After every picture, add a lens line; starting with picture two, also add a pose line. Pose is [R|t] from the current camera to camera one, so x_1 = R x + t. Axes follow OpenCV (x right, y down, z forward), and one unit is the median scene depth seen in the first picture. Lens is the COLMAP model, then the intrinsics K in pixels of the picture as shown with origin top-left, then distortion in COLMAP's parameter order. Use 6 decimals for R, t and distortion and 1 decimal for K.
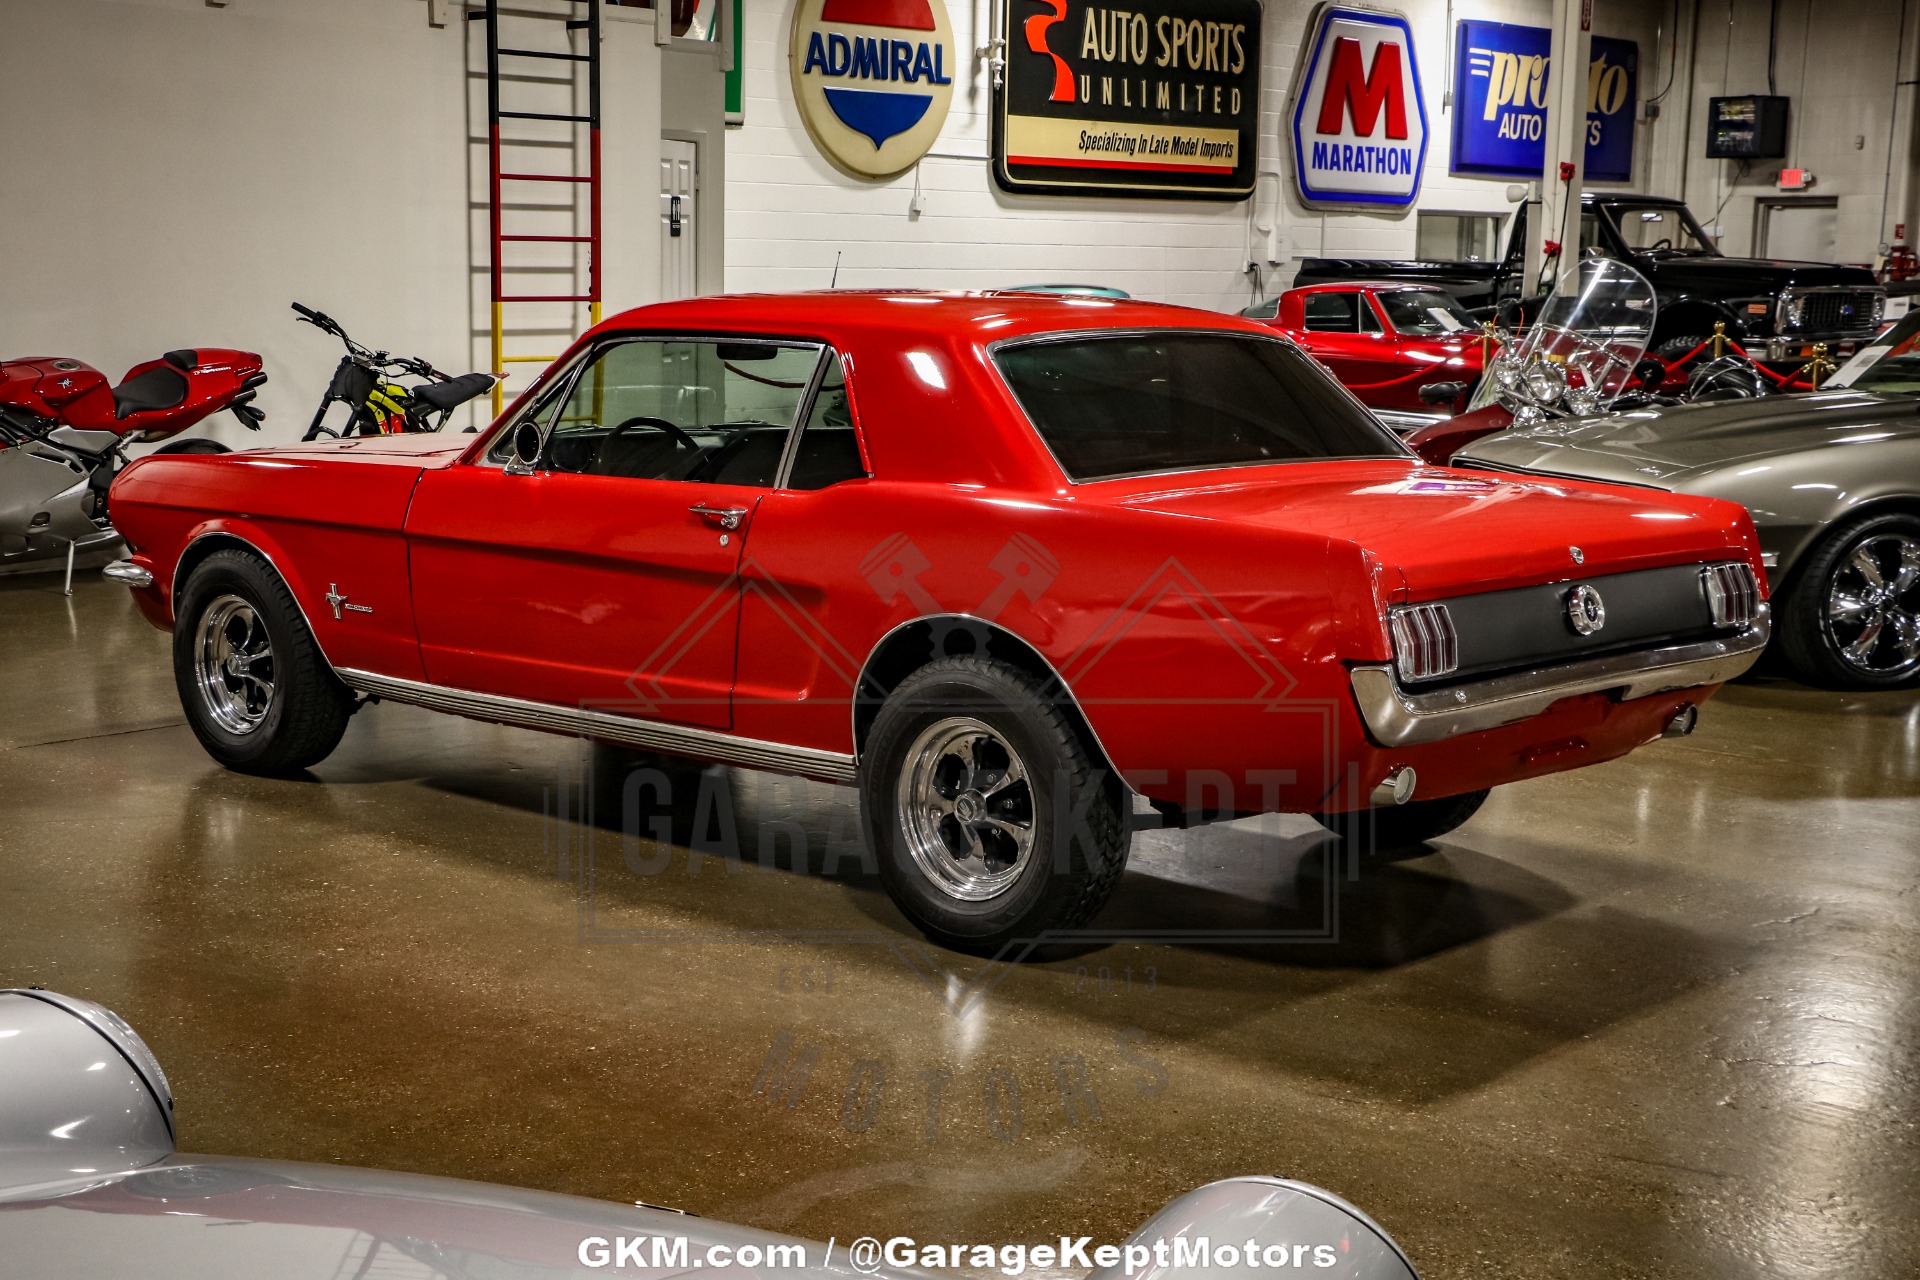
lens RADIAL K [[2720.8, 0, 969.9], [0, 2720.8, 637.3], [0, 0, 1]] dist [0.010193, 0.564818]
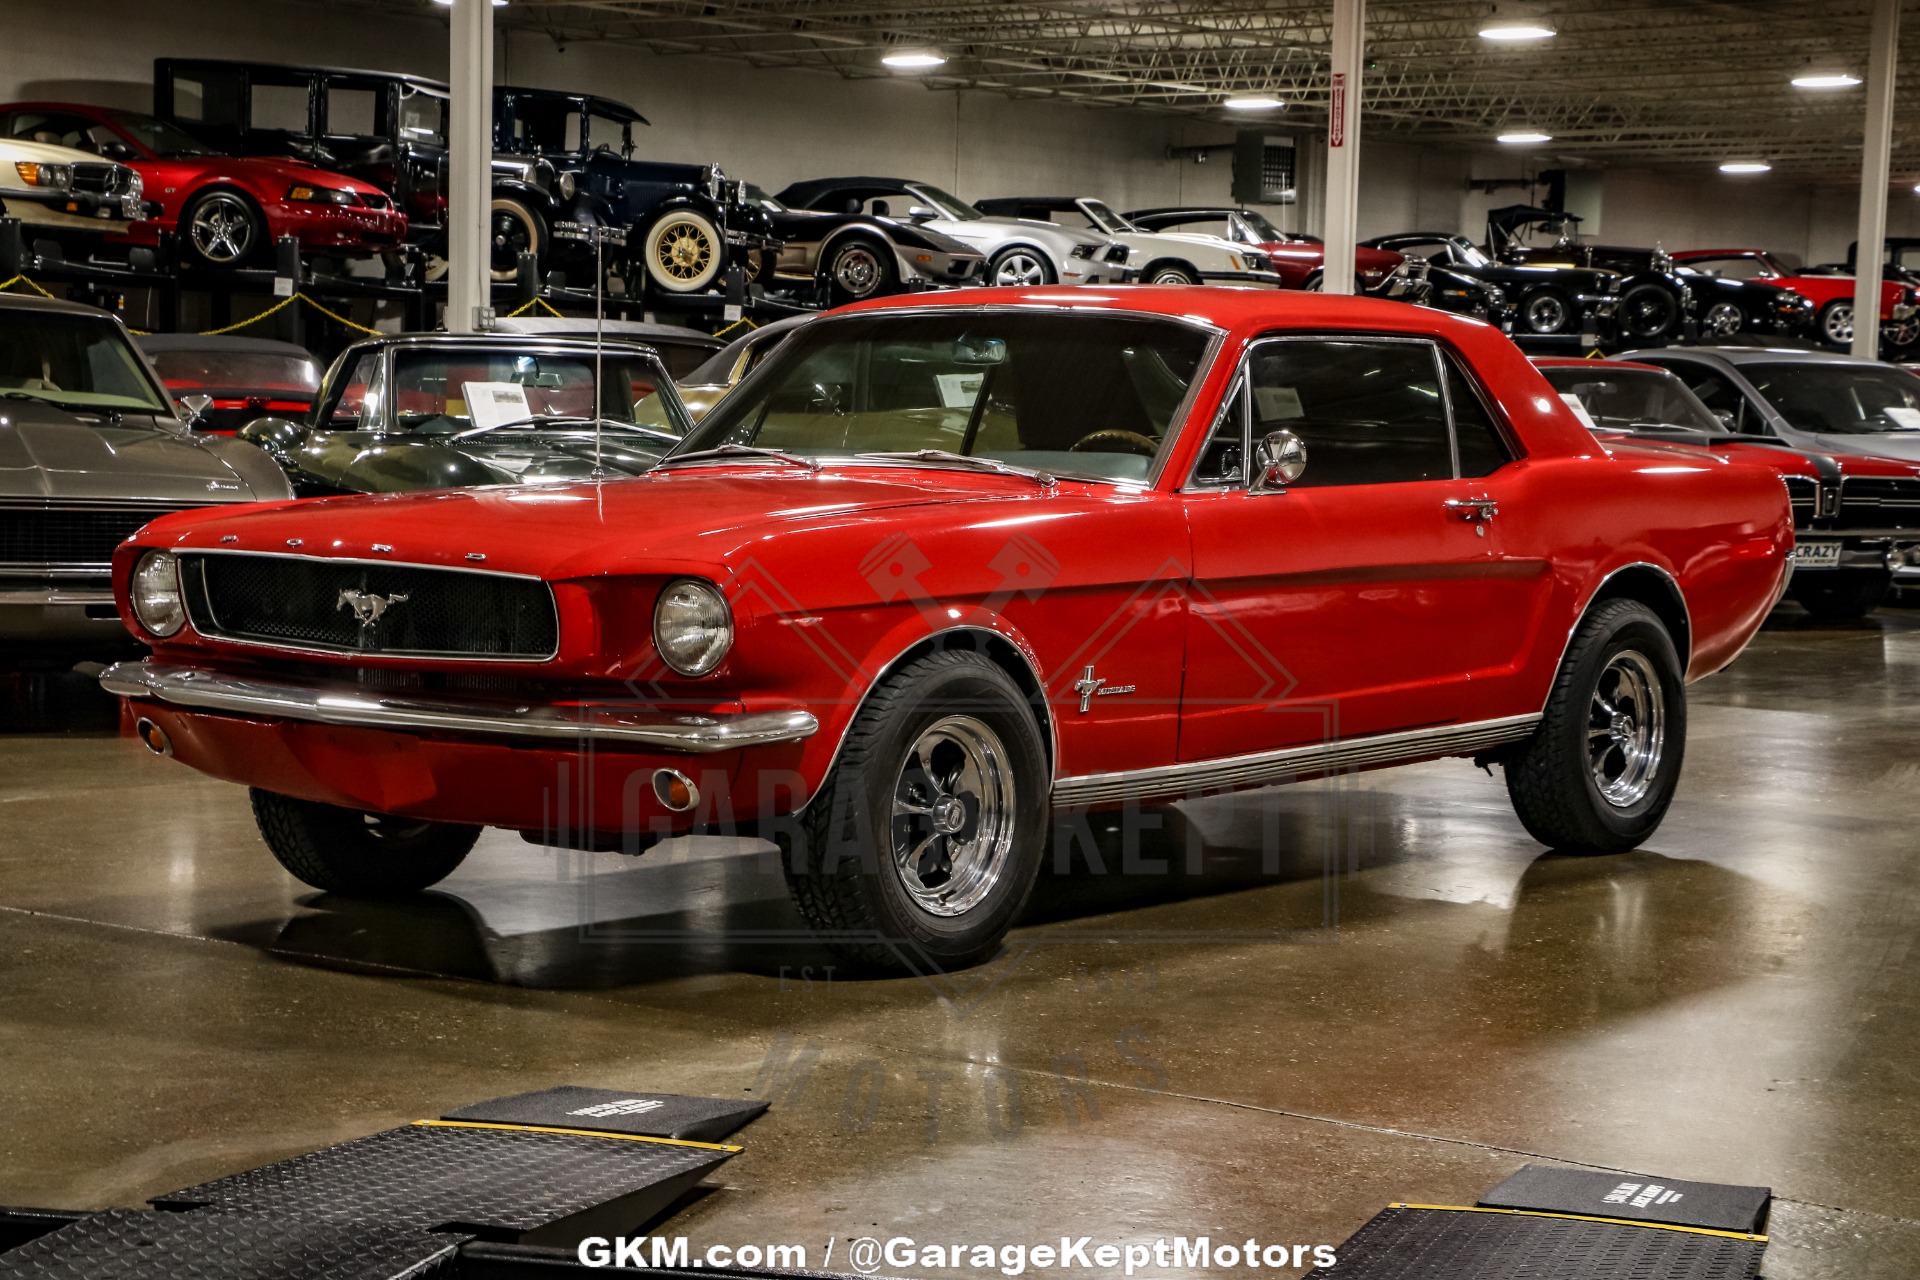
lens RADIAL K [[3789.5, 0, 946.4], [0, 3789.5, 651.4], [0, 0, 1]] dist [0.223449, 0.700468]
pose [[-0.076234, -0.090811, 0.992946, -0.618612], [0.115651, 0.988317, 0.099267, -0.064365], [-0.990360, 0.122403, -0.064841, 0.535035]]
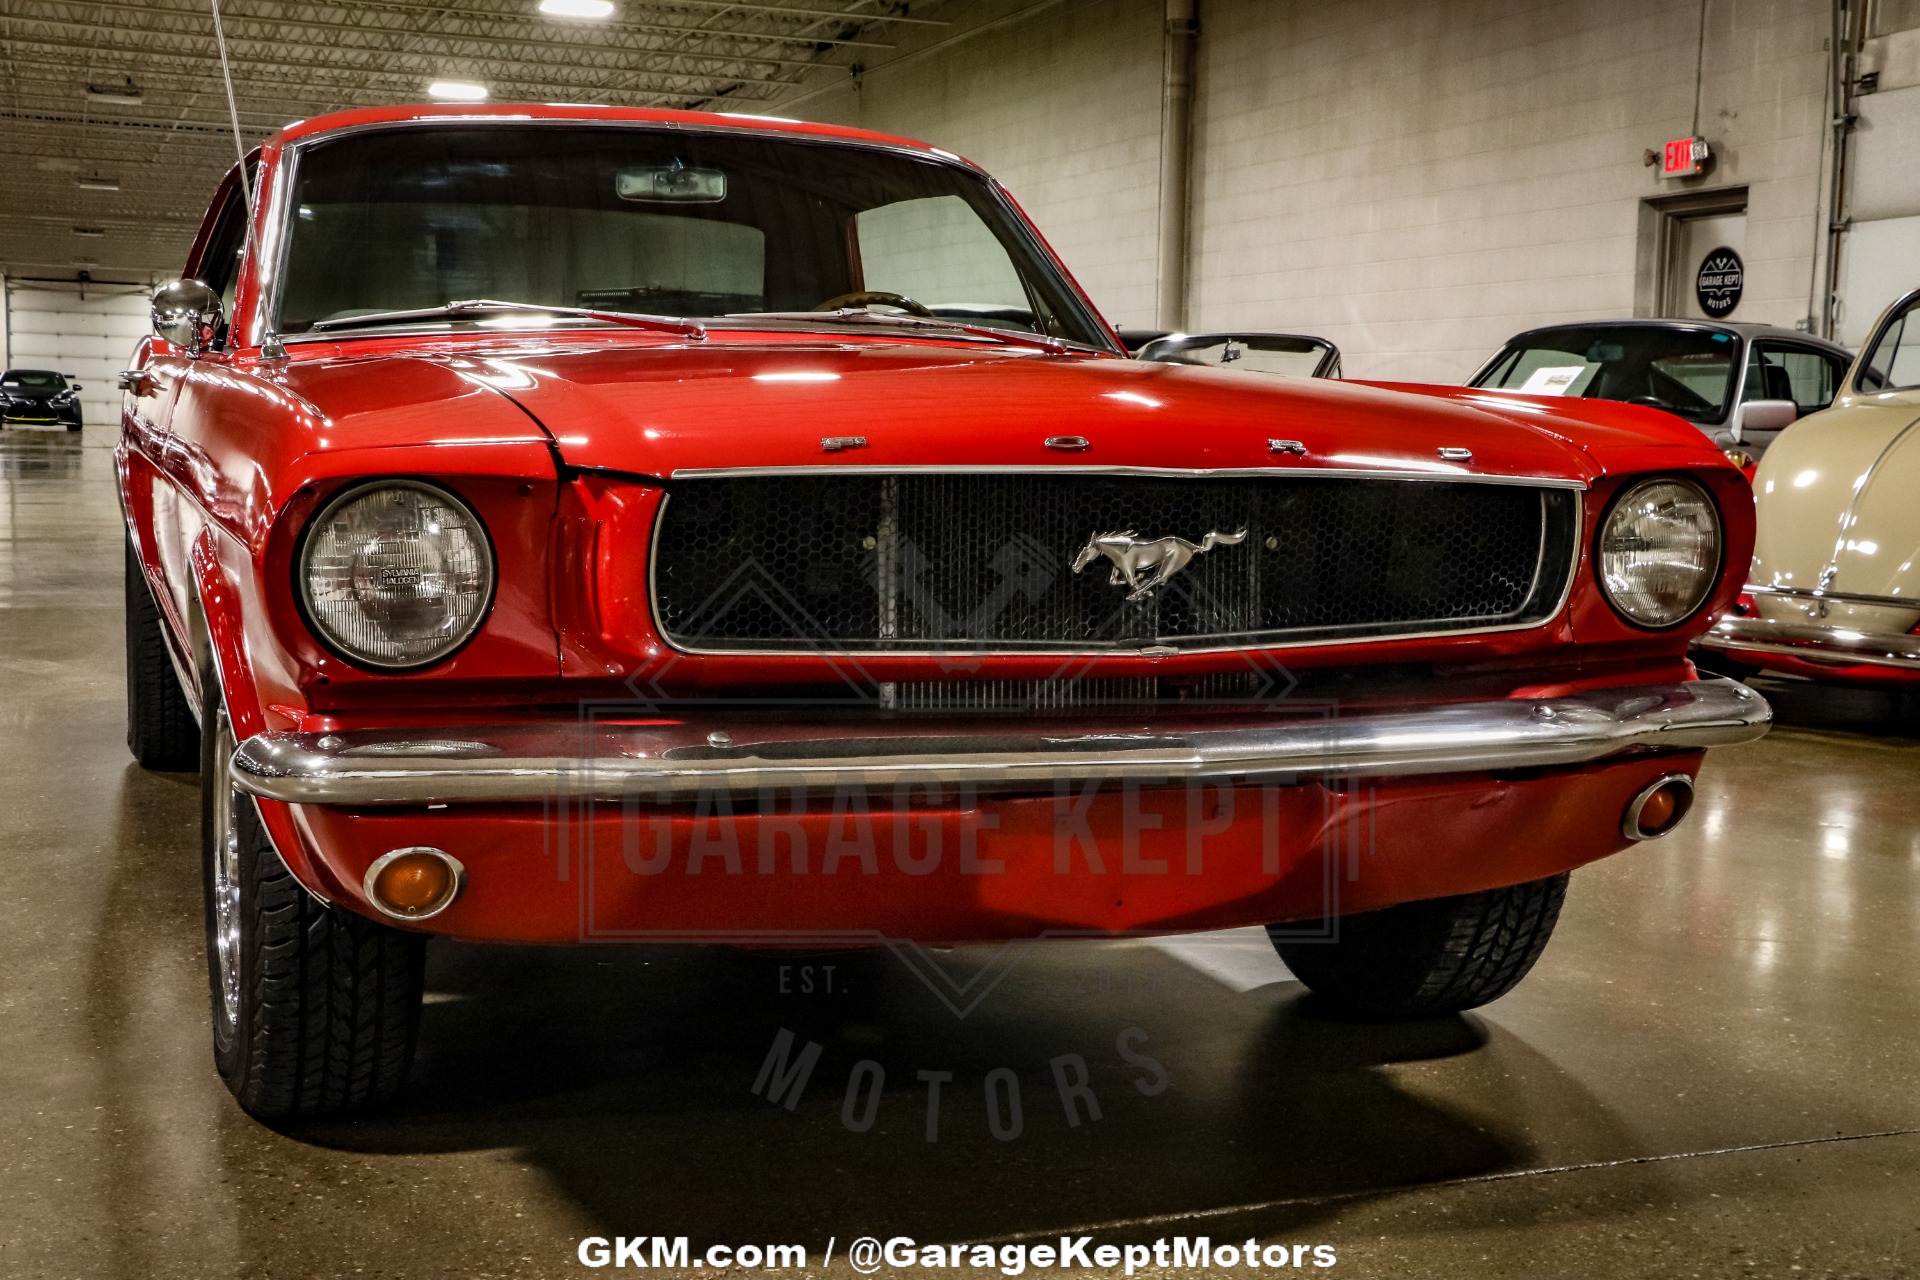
lens RADIAL K [[2368.4, 0, 960.0], [0, 2368.4, 640.0], [0, 0, 1]] dist [-0.023915, 0.328876]
pose [[-0.897173, -0.076296, 0.435040, -0.191408], [0.028545, 0.972892, 0.229490, -0.062169], [-0.440756, 0.218310, -0.870675, 0.720658]]
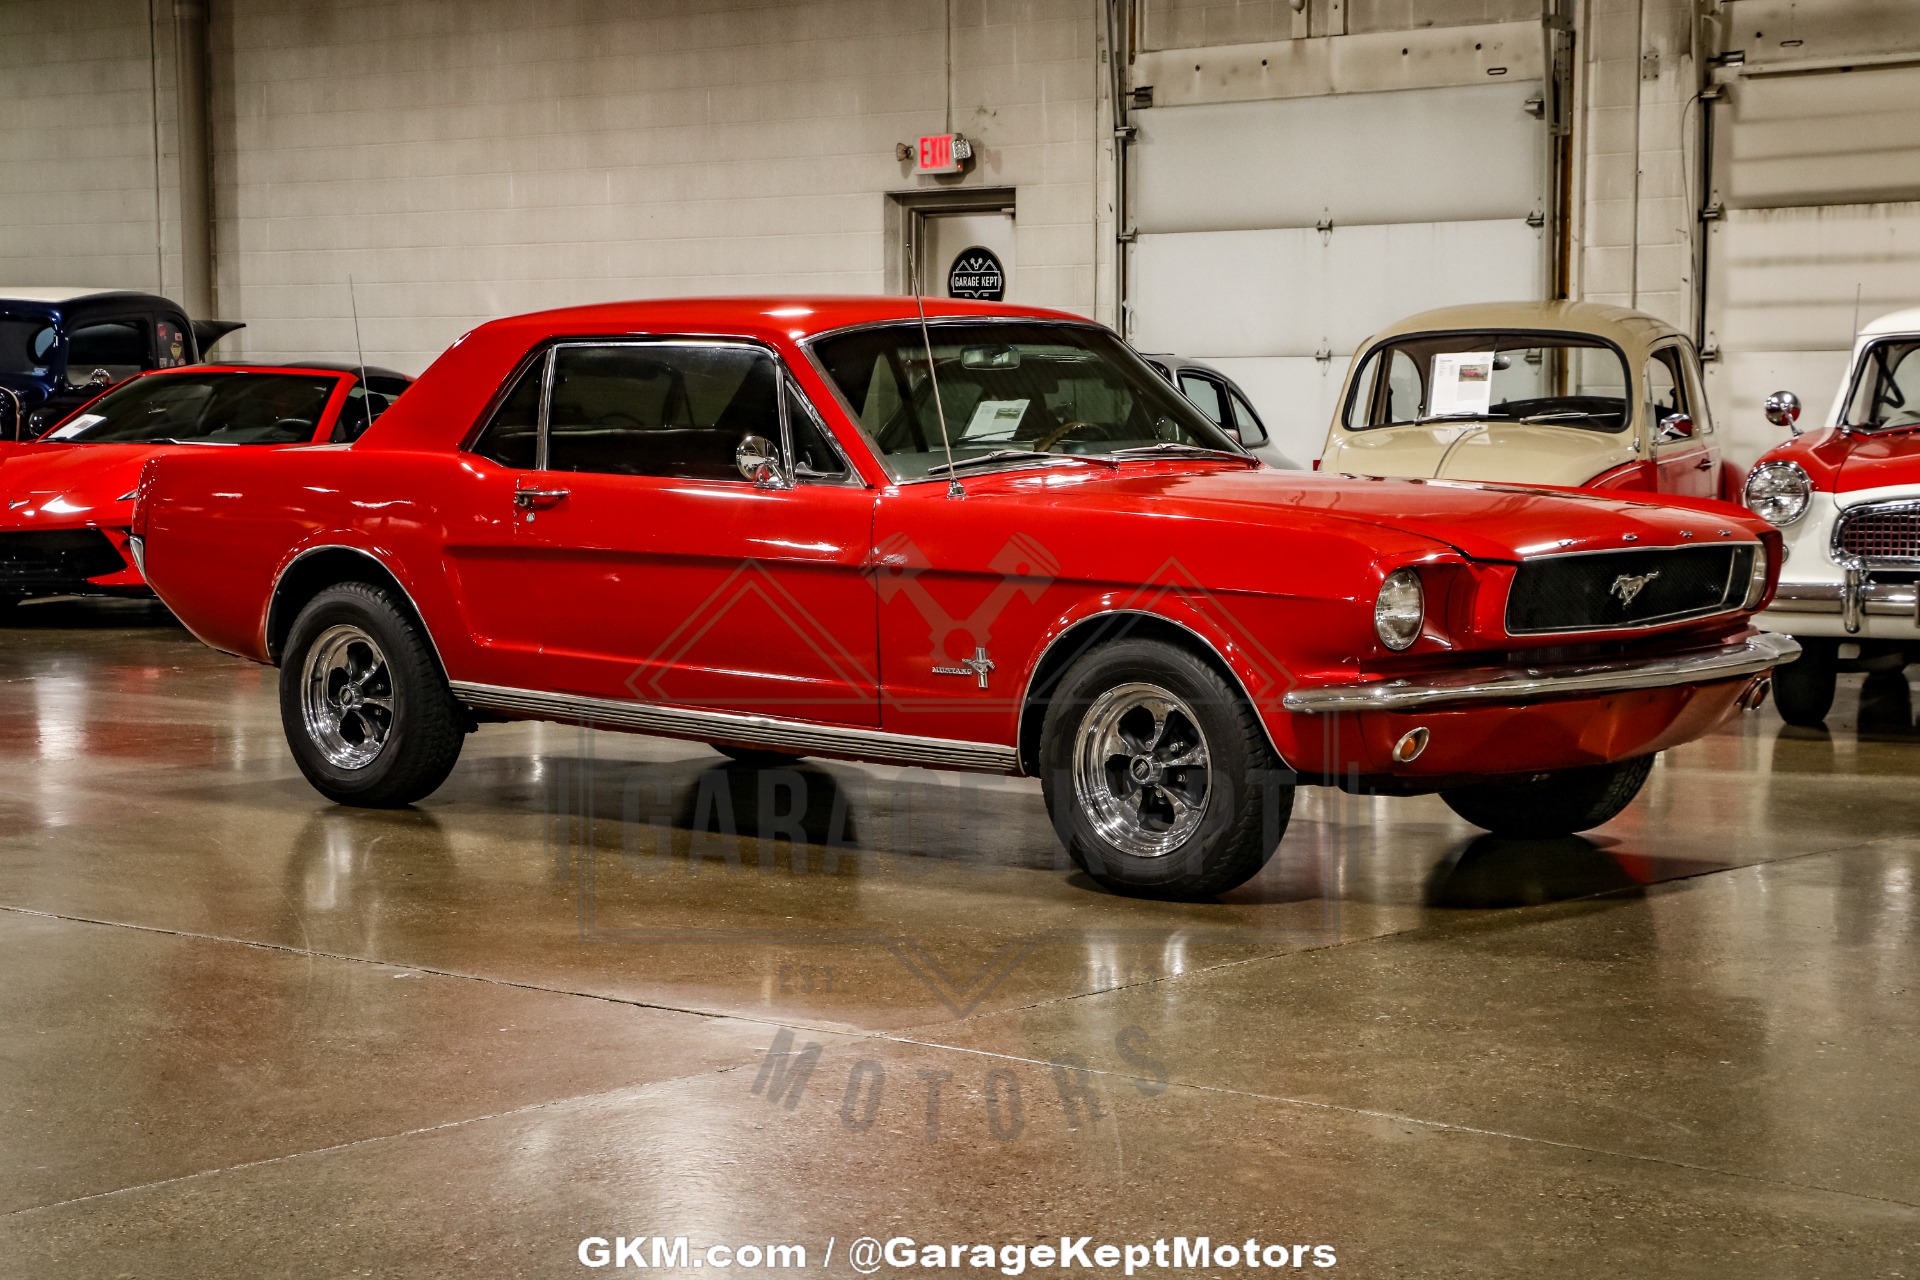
lens RADIAL K [[3789.5, 0, 946.4], [0, 3789.5, 651.4], [0, 0, 1]] dist [0.223449, 0.700468]
pose [[-0.999781, -0.011971, -0.017170, -0.021475], [-0.015399, 0.976282, 0.215952, -0.142807], [0.014177, 0.216169, -0.976253, 1.133062]]
